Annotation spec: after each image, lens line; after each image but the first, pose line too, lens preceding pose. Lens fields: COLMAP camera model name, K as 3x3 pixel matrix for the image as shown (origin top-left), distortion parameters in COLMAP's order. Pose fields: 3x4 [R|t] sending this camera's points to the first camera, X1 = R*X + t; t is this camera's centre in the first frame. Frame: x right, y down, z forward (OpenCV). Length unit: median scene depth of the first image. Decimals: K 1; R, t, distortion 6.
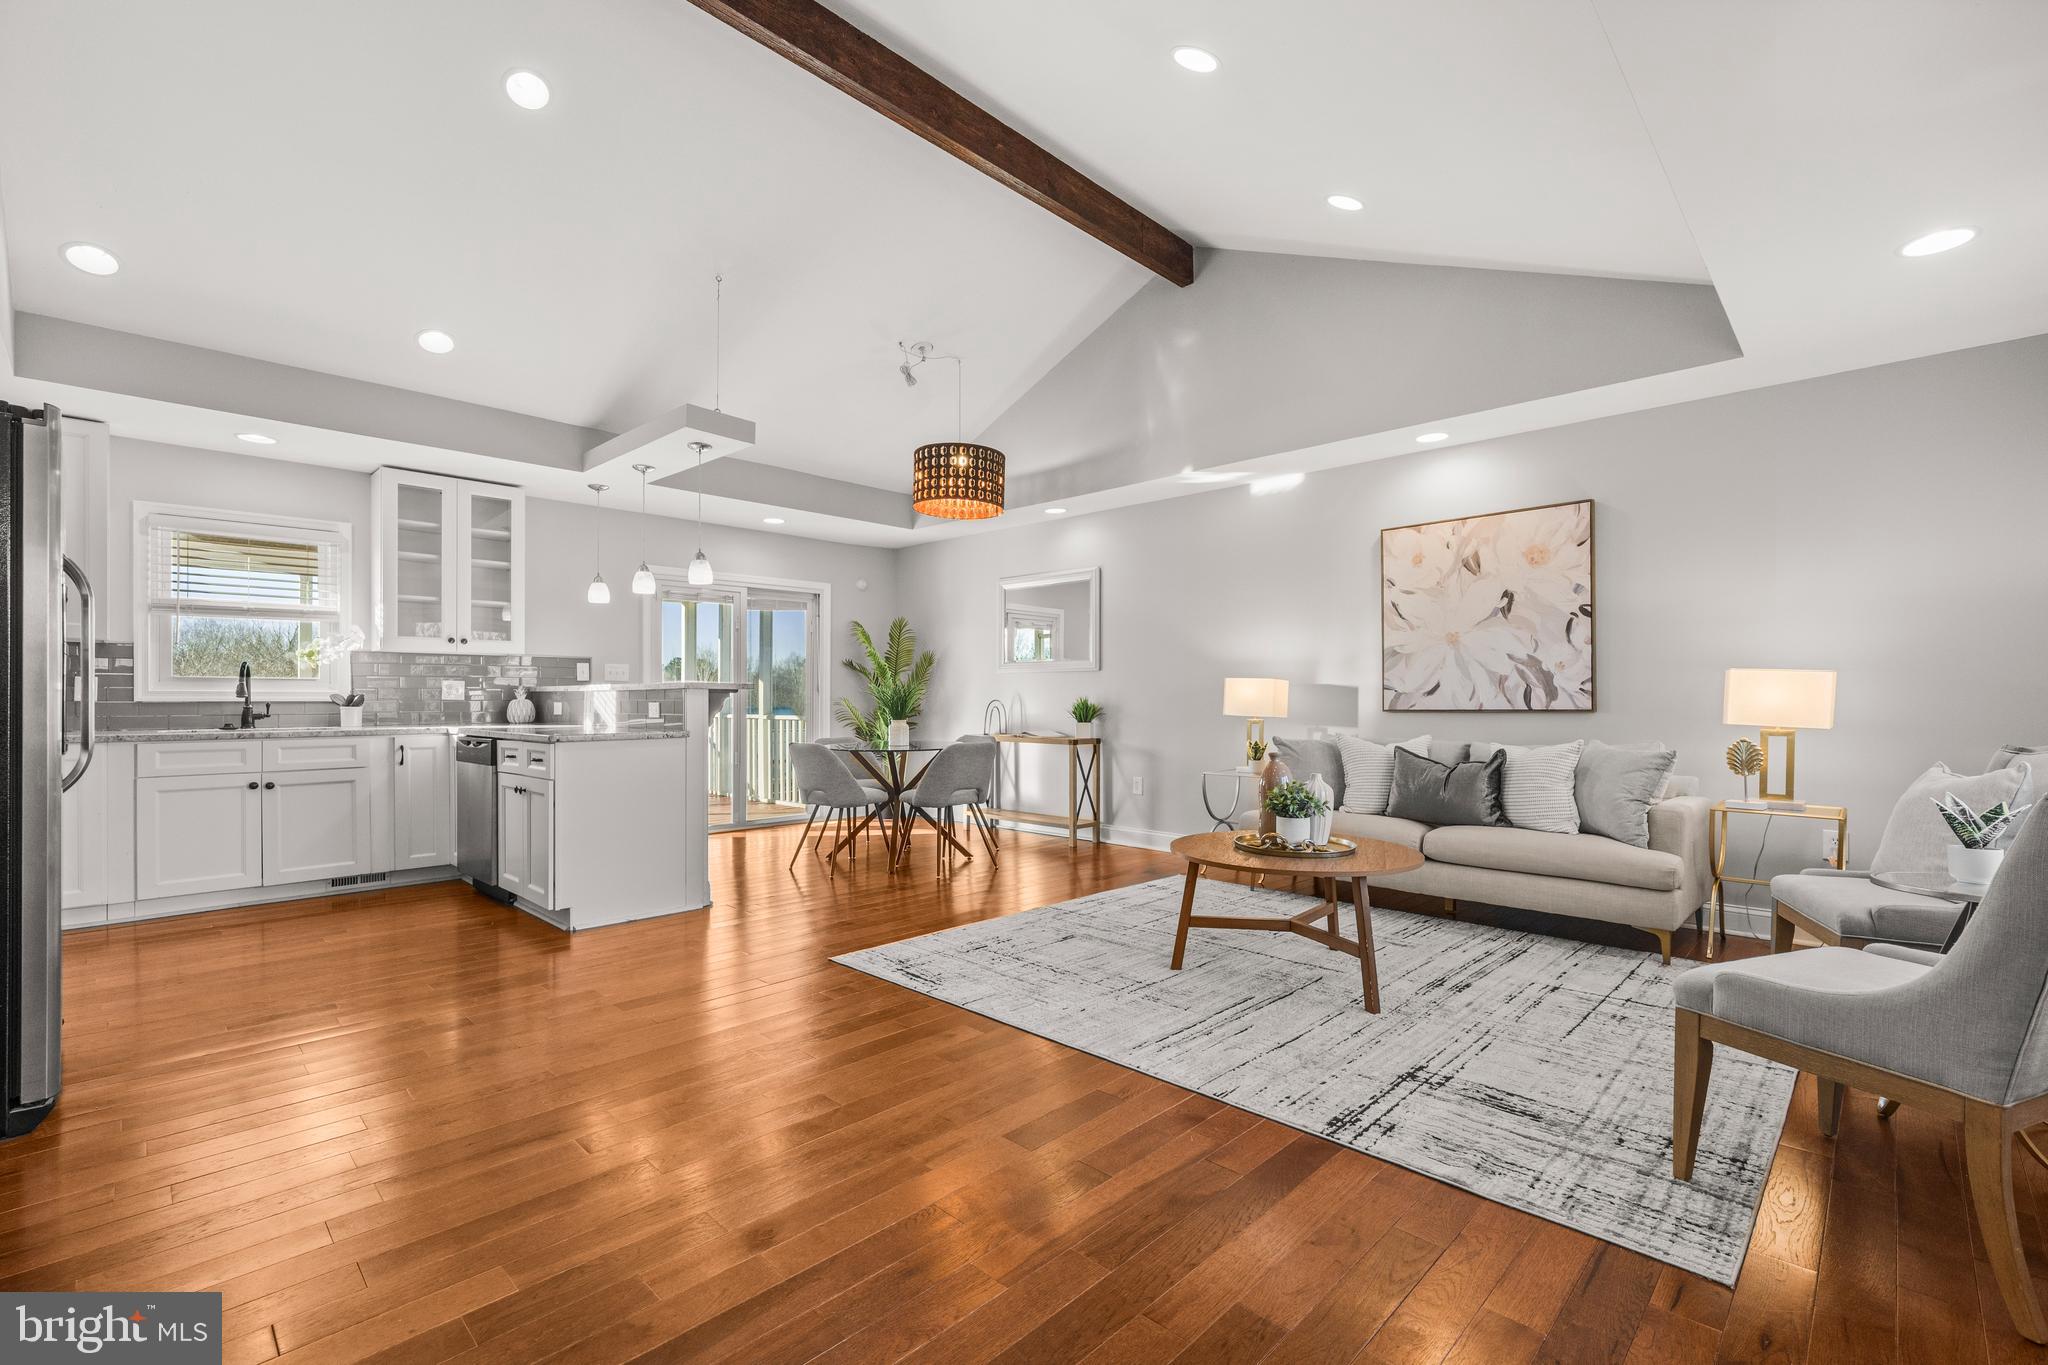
lens RADIAL K [[888.5, 0, 1023.9], [0, 888.5, 698.4], [0, 0, 1]] dist [0.000770, 0.000022]
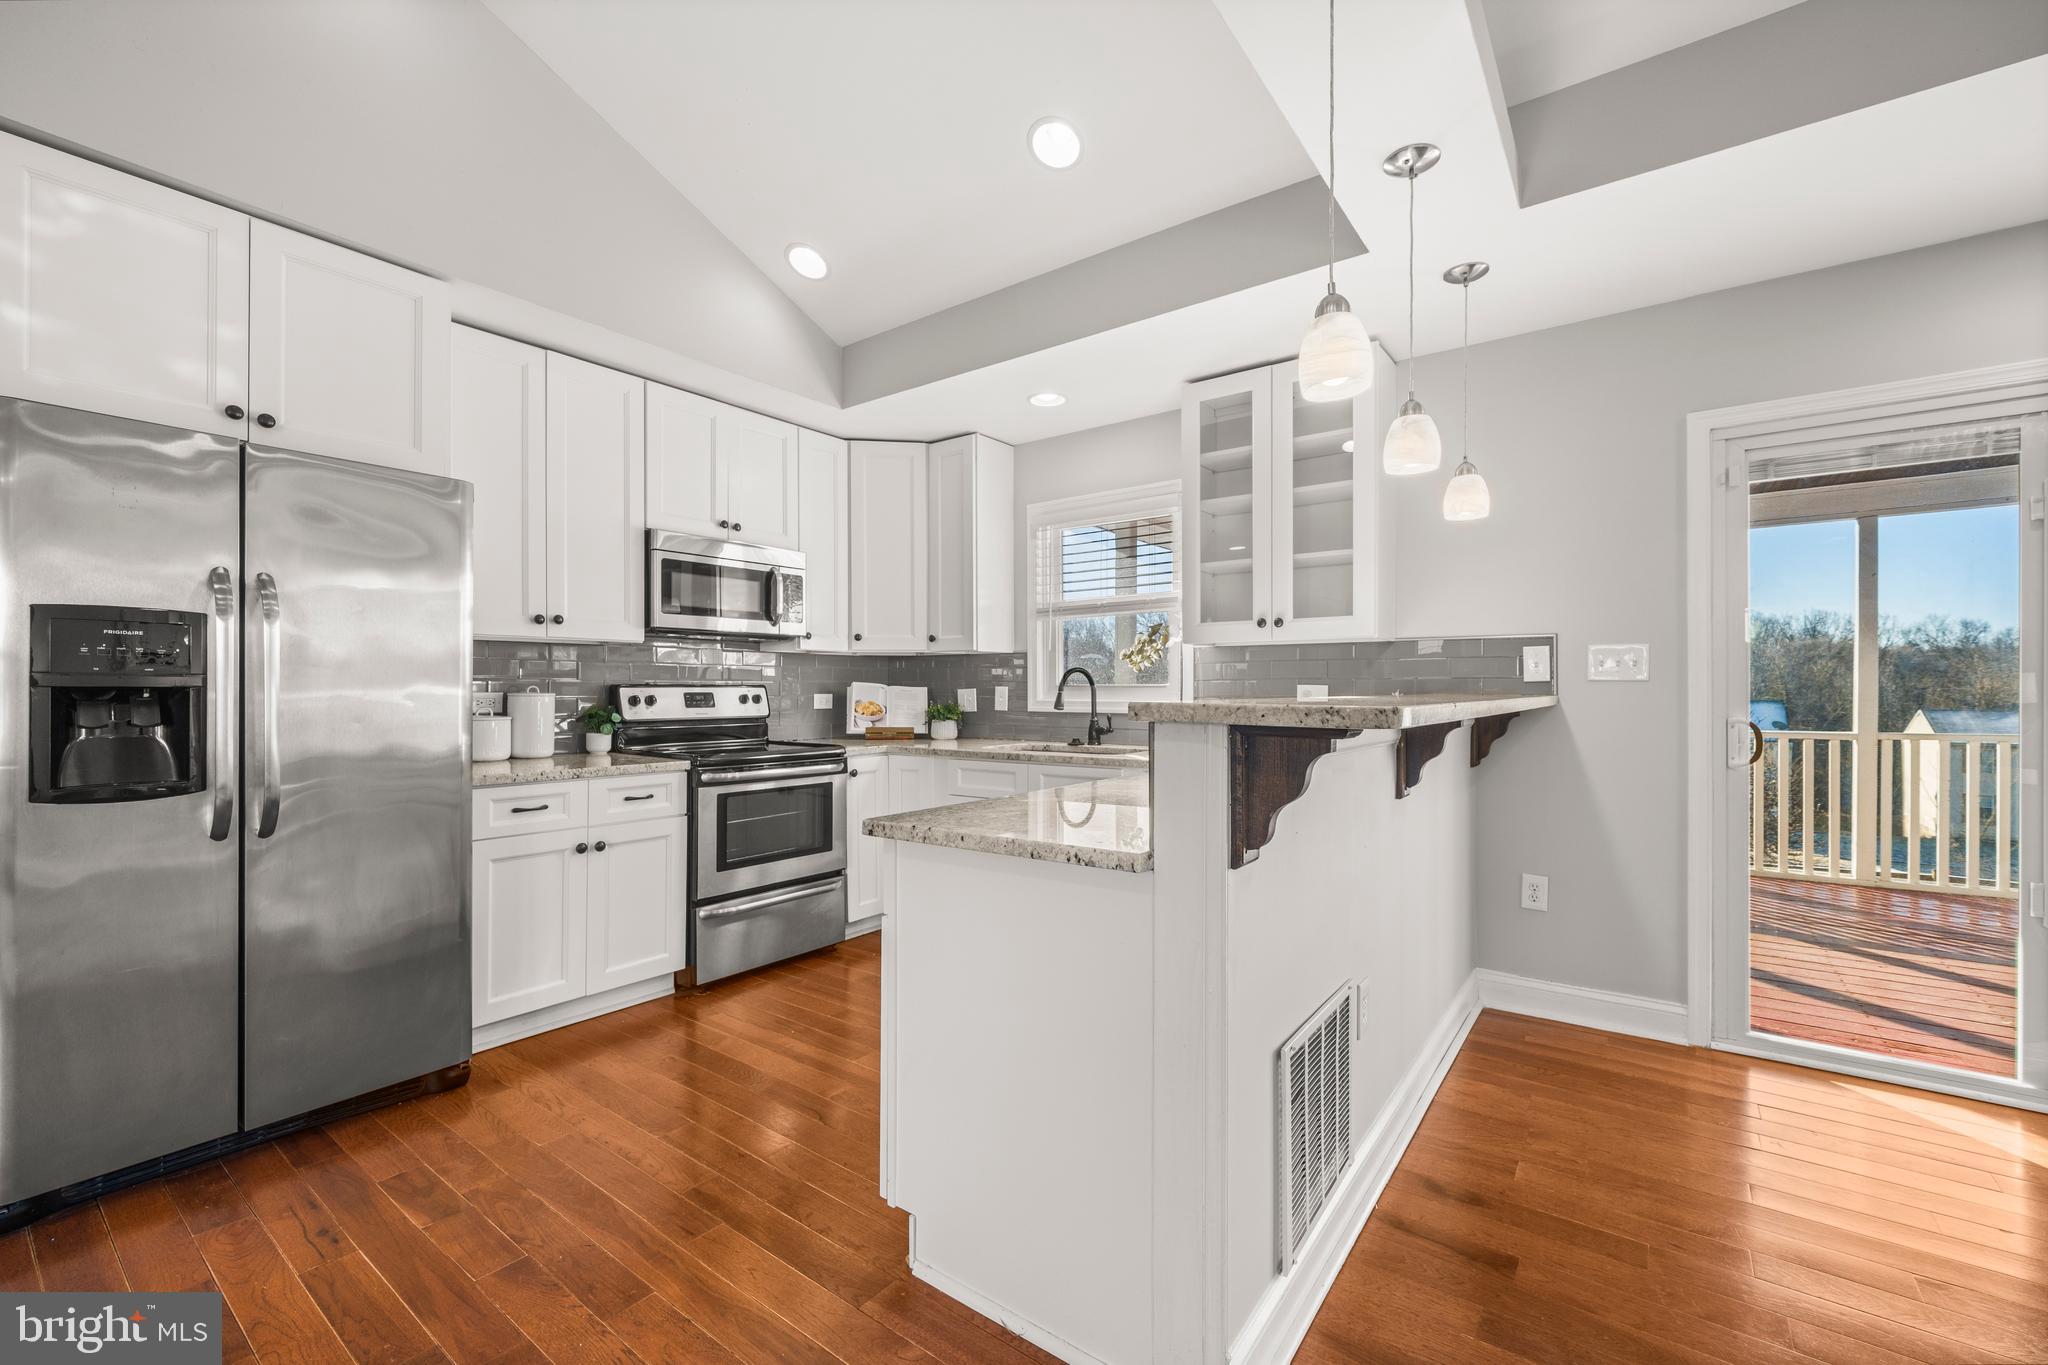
lens RADIAL K [[844.0, 0, 1024.8], [0, 844.0, 685.8], [0, 0, 1]] dist [0.001073, -0.000034]
pose [[0.129594, -0.002385, -0.991564, -0.081266], [0.003028, 0.999993, -0.002009, -0.023445], [0.991563, -0.002742, 0.129600, 0.892946]]
